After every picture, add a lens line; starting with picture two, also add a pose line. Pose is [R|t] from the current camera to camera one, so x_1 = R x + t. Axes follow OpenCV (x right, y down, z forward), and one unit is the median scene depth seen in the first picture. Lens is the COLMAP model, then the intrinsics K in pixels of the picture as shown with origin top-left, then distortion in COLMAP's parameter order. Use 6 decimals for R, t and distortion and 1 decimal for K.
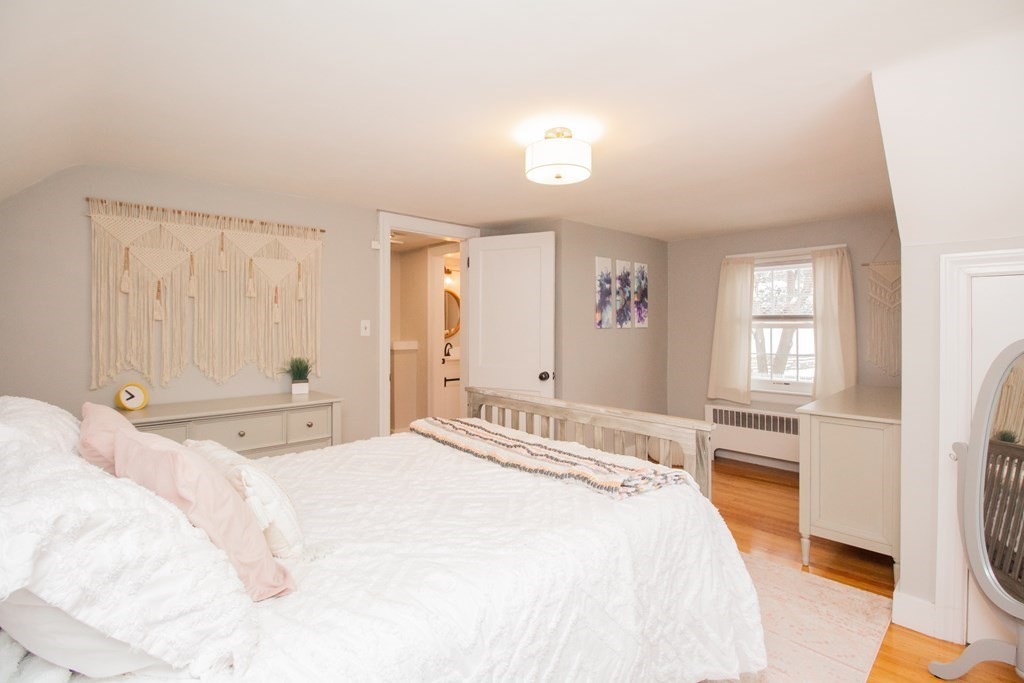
lens RADIAL K [[482.1, 0, 513.4], [0, 482.1, 330.7], [0, 0, 1]] dist [-0.012819, -0.005727]
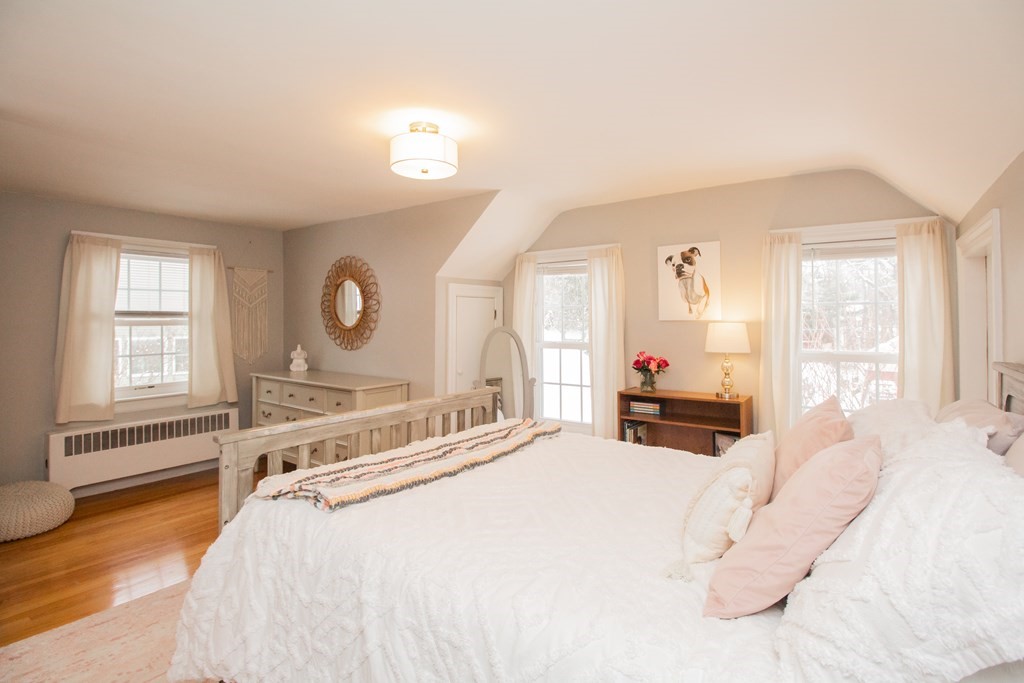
lens RADIAL K [[482.1, 0, 515.2], [0, 482.1, 321.4], [0, 0, 1]] dist [-0.012819, -0.005727]
pose [[-0.177101, -0.002005, 0.984191, -0.443846], [0.013164, 0.999904, 0.004406, -0.008074], [-0.984105, 0.013737, -0.177058, 0.487174]]
